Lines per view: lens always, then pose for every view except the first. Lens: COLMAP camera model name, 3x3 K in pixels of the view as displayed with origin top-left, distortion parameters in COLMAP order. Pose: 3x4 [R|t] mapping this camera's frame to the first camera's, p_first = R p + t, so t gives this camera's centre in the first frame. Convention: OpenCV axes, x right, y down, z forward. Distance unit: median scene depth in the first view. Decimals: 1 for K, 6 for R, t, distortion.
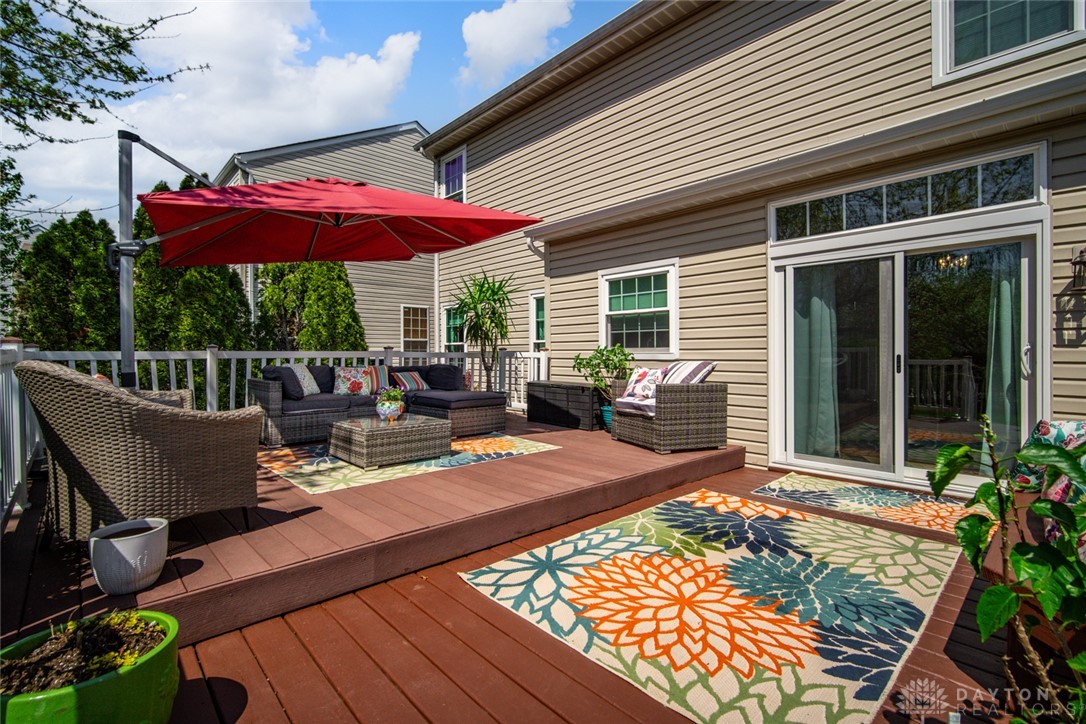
lens RADIAL K [[494.5, 0, 519.7], [0, 494.5, 360.9], [0, 0, 1]] dist [-0.001826, -0.000177]
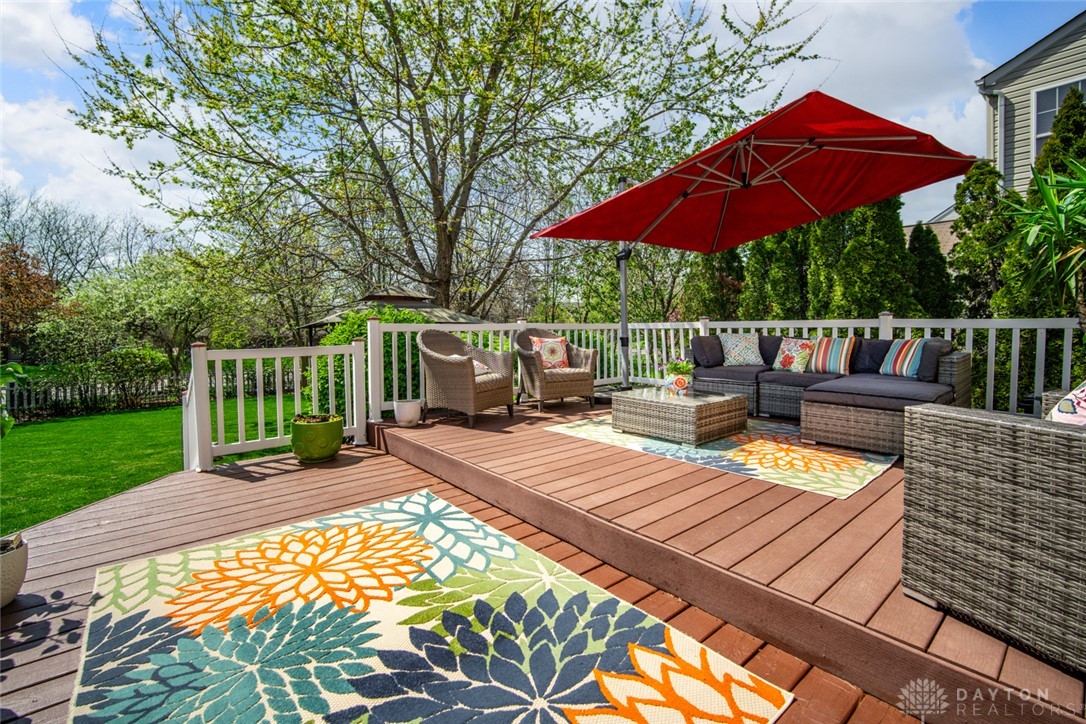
lens RADIAL K [[477.2, 0, 543.3], [0, 477.2, 343.7], [0, 0, 1]] dist [-0.002119, 0.000378]
pose [[-0.018985, 0.036021, -0.999171, 1.129540], [-0.003249, 0.999343, 0.036089, -0.014967], [0.999814, 0.003932, -0.018856, 1.304806]]
